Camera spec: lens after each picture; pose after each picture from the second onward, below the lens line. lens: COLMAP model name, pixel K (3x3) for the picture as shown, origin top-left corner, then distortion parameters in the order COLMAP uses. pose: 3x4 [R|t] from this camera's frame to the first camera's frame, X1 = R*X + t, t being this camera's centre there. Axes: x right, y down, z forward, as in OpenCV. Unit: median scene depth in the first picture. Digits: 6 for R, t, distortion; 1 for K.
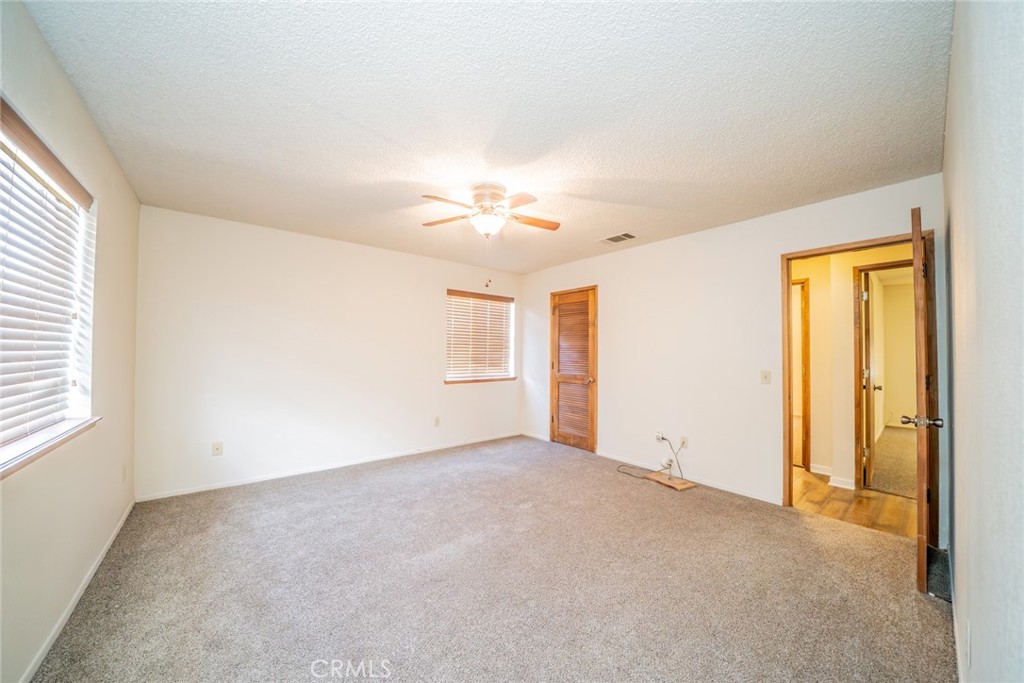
lens RADIAL K [[353.7, 0, 511.0], [0, 353.7, 342.5], [0, 0, 1]] dist [-0.022740, 0.000800]
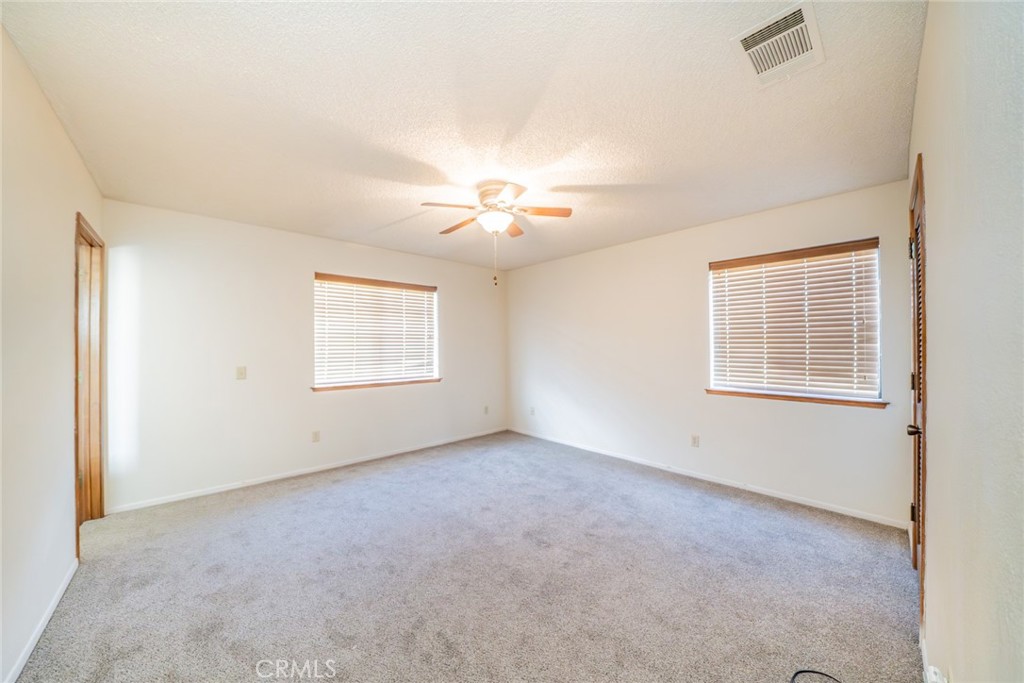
lens RADIAL K [[353.7, 0, 512.8], [0, 353.7, 342.5], [0, 0, 1]] dist [-0.022740, 0.000800]
pose [[0.052662, -0.016609, -0.998474, 0.557700], [0.033482, 0.999329, -0.014857, 0.009970], [0.998051, -0.032649, 0.053183, 0.599018]]
